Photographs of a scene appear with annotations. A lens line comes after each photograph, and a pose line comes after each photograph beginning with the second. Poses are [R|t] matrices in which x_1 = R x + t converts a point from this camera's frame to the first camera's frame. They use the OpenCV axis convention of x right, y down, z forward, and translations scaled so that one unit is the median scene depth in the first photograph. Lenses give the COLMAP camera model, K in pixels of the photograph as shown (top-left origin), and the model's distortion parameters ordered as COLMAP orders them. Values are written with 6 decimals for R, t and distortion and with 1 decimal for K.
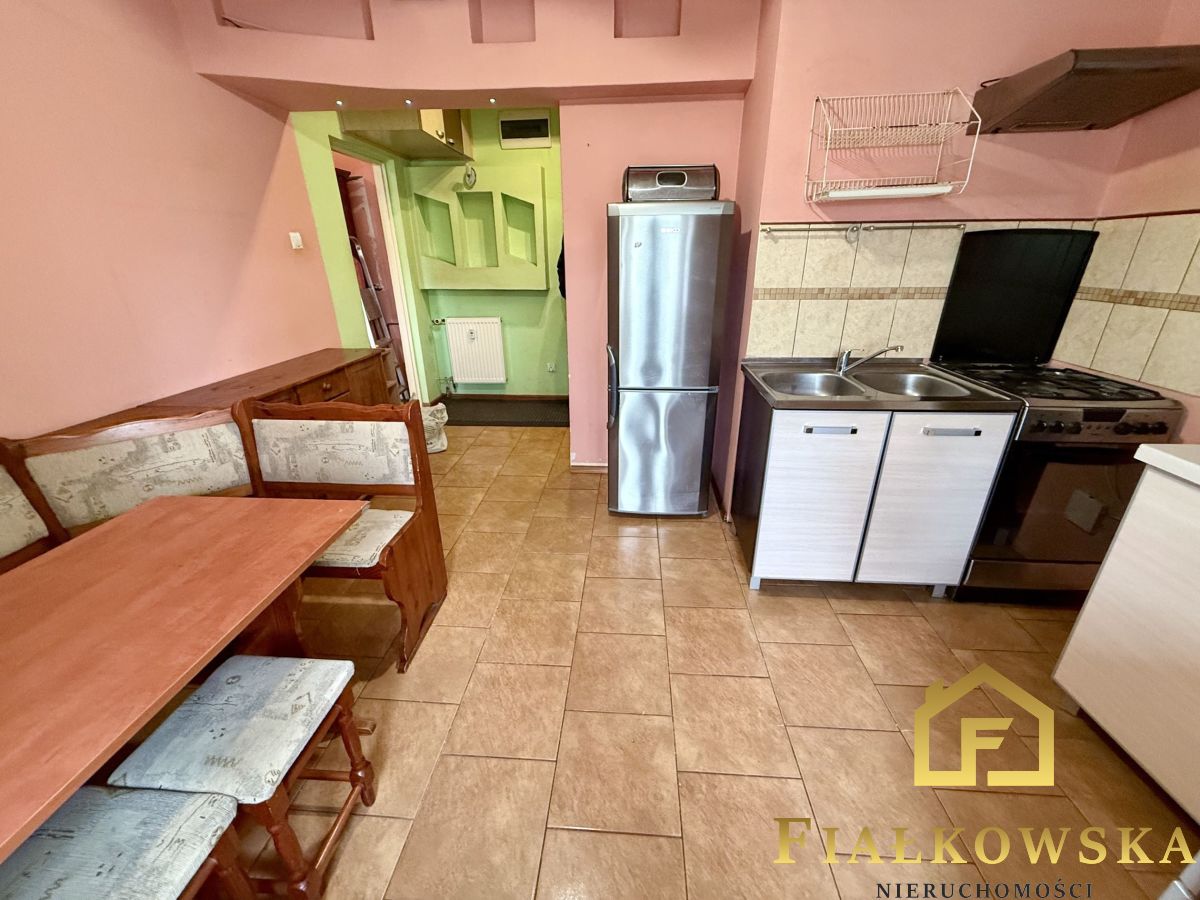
lens RADIAL K [[476.5, 0, 600.7], [0, 476.5, 450.2], [0, 0, 1]] dist [-0.000367, -0.000198]
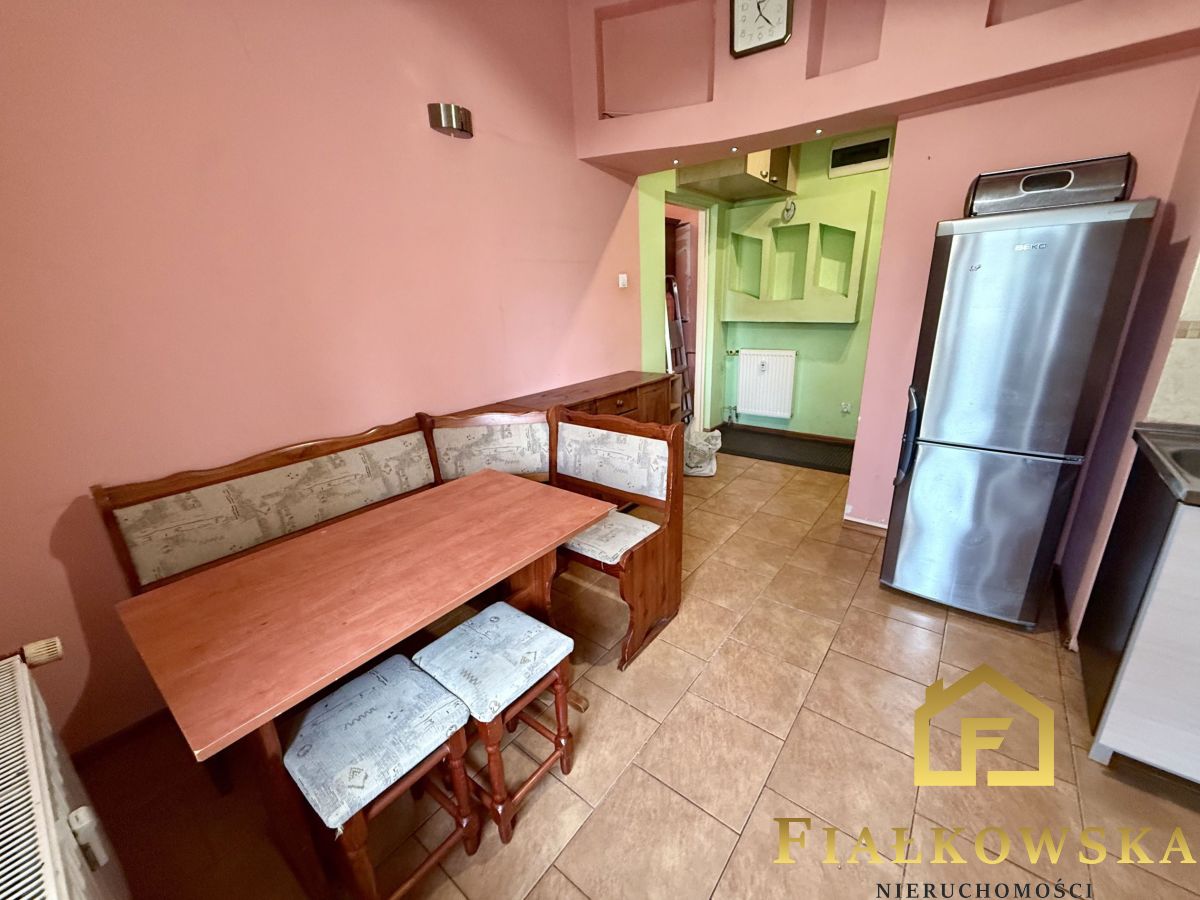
lens RADIAL K [[476.5, 0, 600.9], [0, 476.5, 450.1], [0, 0, 1]] dist [-0.000367, -0.000198]
pose [[0.822302, 0.152696, -0.548181, 0.049142], [-0.187233, 0.982289, -0.007243, -0.003625], [0.537367, 0.108594, 0.836328, 0.019152]]
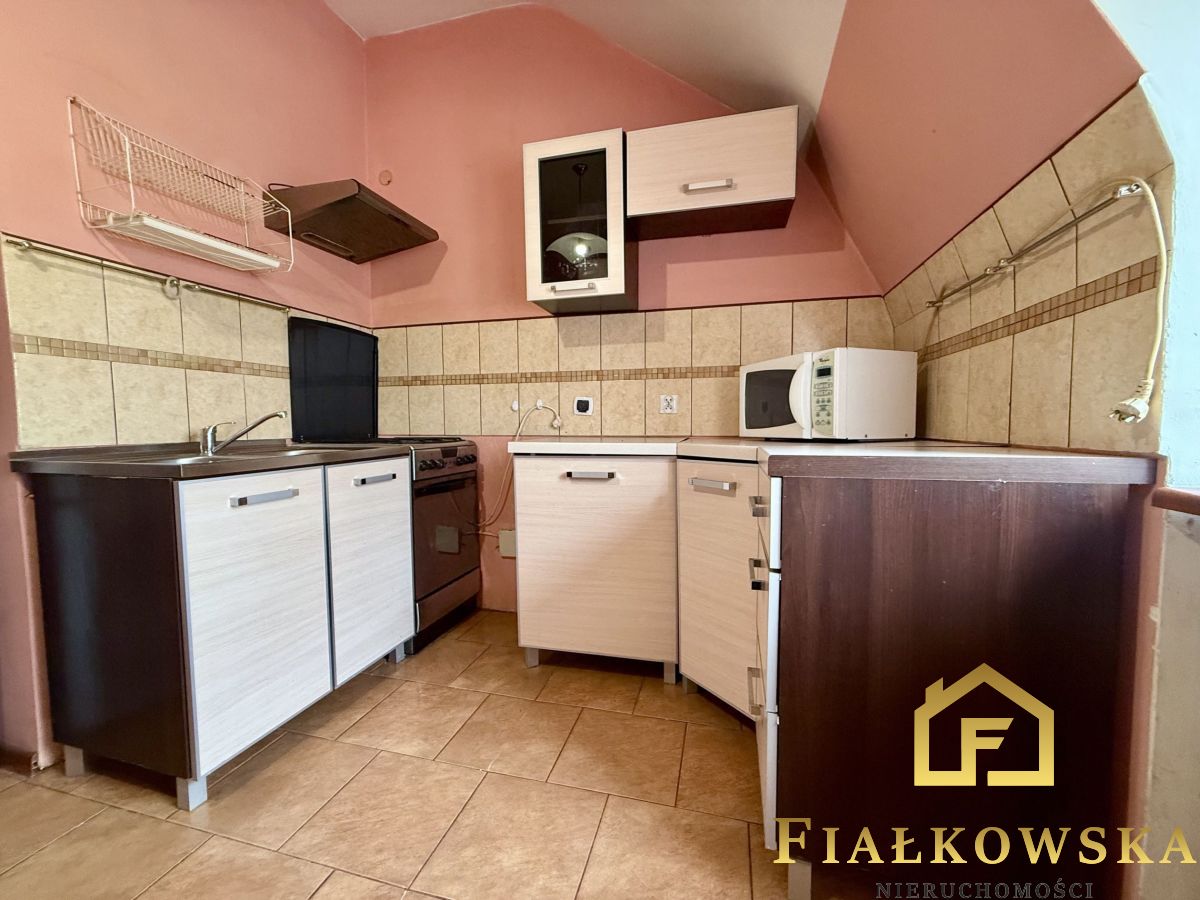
lens RADIAL K [[476.5, 0, 600.2], [0, 476.5, 451.5], [0, 0, 1]] dist [-0.000367, -0.000198]
pose [[0.191080, -0.051695, 0.980212, -0.134982], [0.376418, 0.926125, -0.024535, 0.092563], [-0.906531, 0.373658, 0.196423, 0.288092]]
